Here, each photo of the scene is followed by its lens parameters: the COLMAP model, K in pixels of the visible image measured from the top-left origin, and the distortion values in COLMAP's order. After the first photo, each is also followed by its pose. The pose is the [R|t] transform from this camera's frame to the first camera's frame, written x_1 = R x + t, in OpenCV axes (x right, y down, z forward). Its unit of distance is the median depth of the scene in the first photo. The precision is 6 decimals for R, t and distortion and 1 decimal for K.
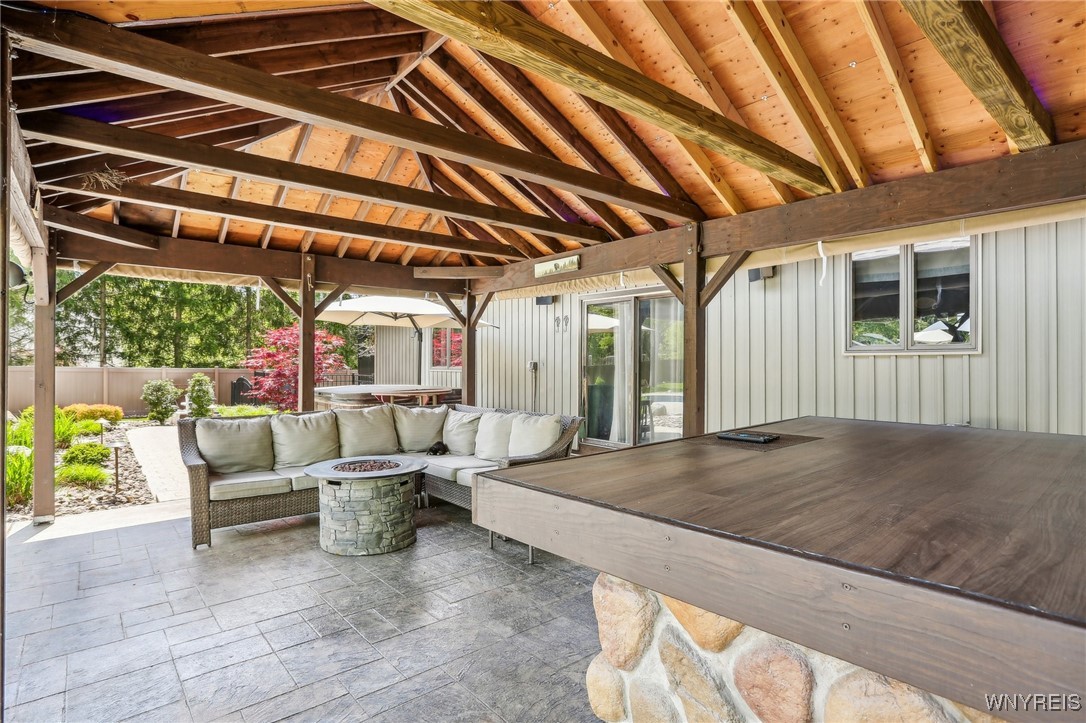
lens RADIAL K [[563.6, 0, 546.8], [0, 563.6, 364.5], [0, 0, 1]] dist [-0.038853, 0.008004]
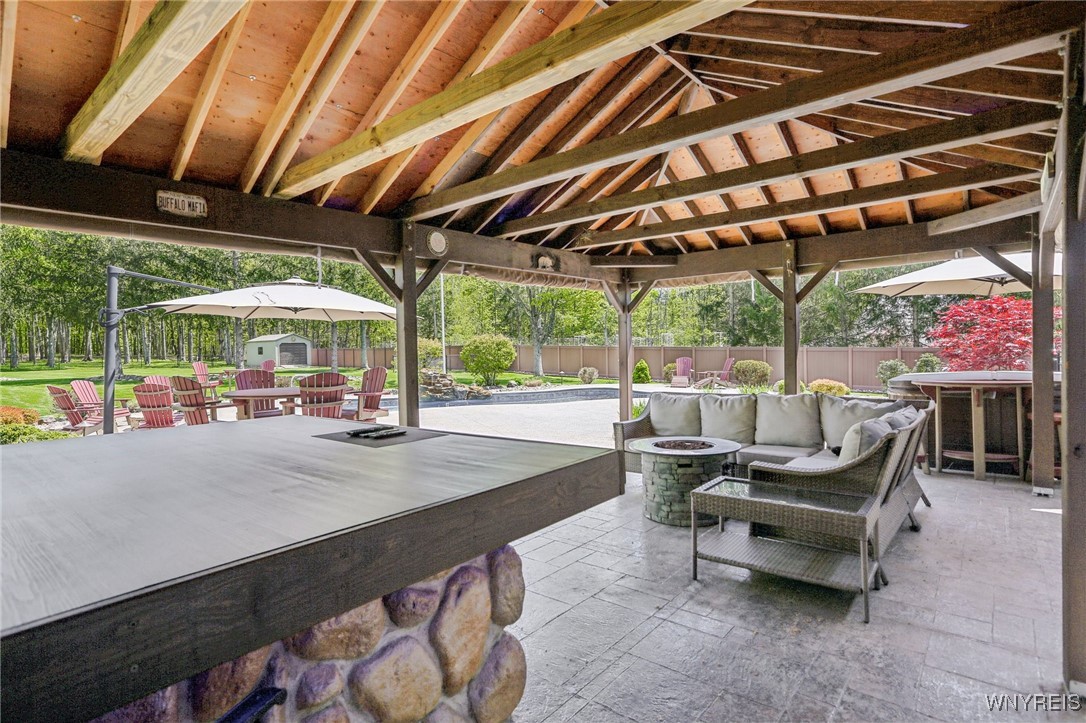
lens RADIAL K [[563.6, 0, 546.7], [0, 563.6, 354.0], [0, 0, 1]] dist [-0.038853, 0.008004]
pose [[0.134692, 0.005294, -0.990873, 0.526622], [0.016148, 0.999841, 0.007537, -0.006425], [0.990756, -0.017015, 0.134585, 0.427558]]
